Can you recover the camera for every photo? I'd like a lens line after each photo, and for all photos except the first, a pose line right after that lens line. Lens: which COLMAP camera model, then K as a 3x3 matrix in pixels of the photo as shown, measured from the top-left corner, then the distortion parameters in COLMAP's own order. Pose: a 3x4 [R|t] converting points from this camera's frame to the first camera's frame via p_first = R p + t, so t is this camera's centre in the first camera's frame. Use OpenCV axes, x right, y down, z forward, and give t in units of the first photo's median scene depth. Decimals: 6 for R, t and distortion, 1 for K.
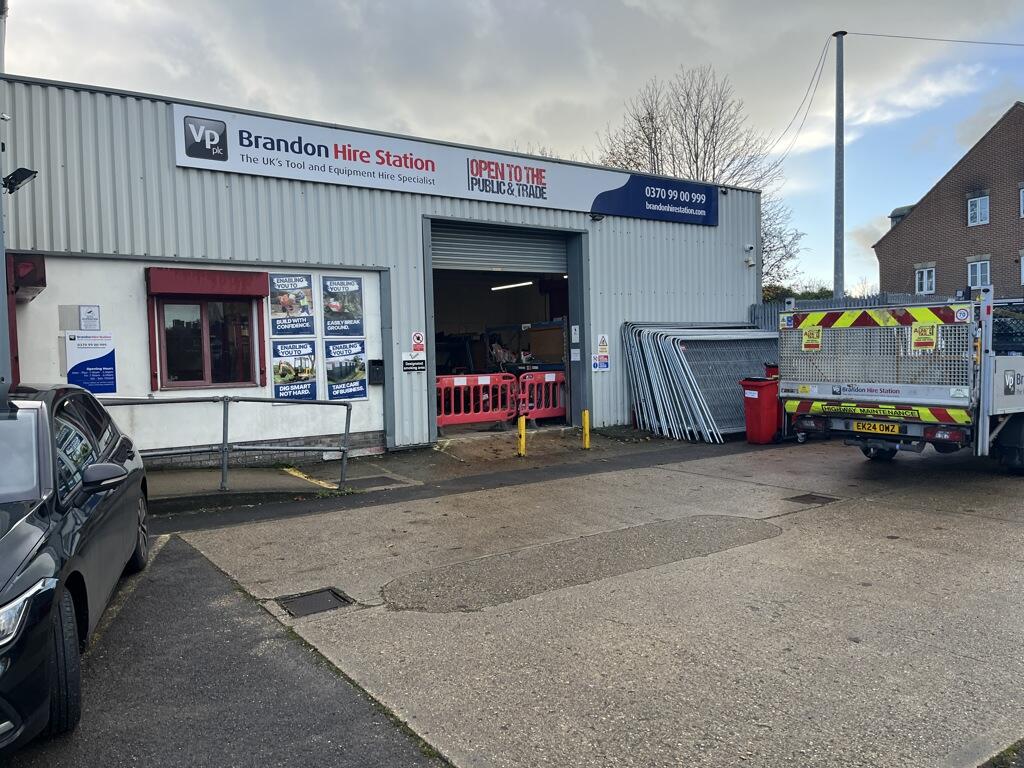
lens RADIAL K [[774.3, 0, 517.9], [0, 774.3, 385.3], [0, 0, 1]] dist [0.050950, -0.021378]
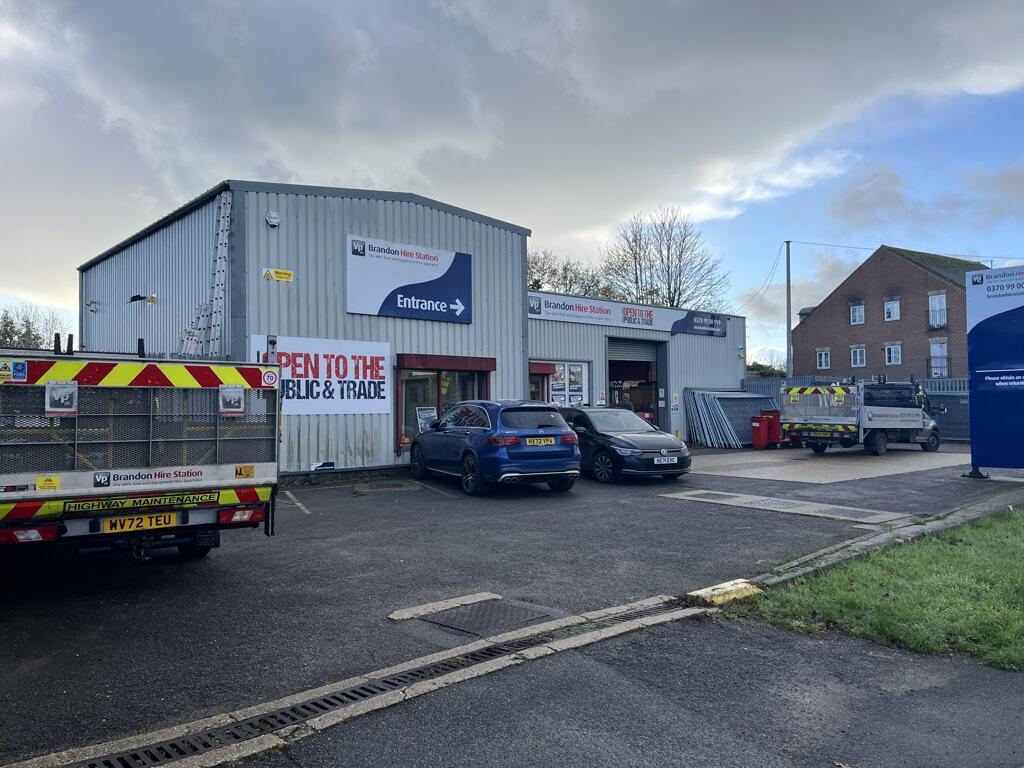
lens RADIAL K [[774.3, 0, 507.1], [0, 774.3, 386.9], [0, 0, 1]] dist [0.050950, -0.021378]
pose [[0.994190, 0.021582, 0.105456, -0.577228], [-0.014371, 0.997536, -0.068662, 0.063334], [-0.106678, 0.066748, 0.992051, -0.986872]]
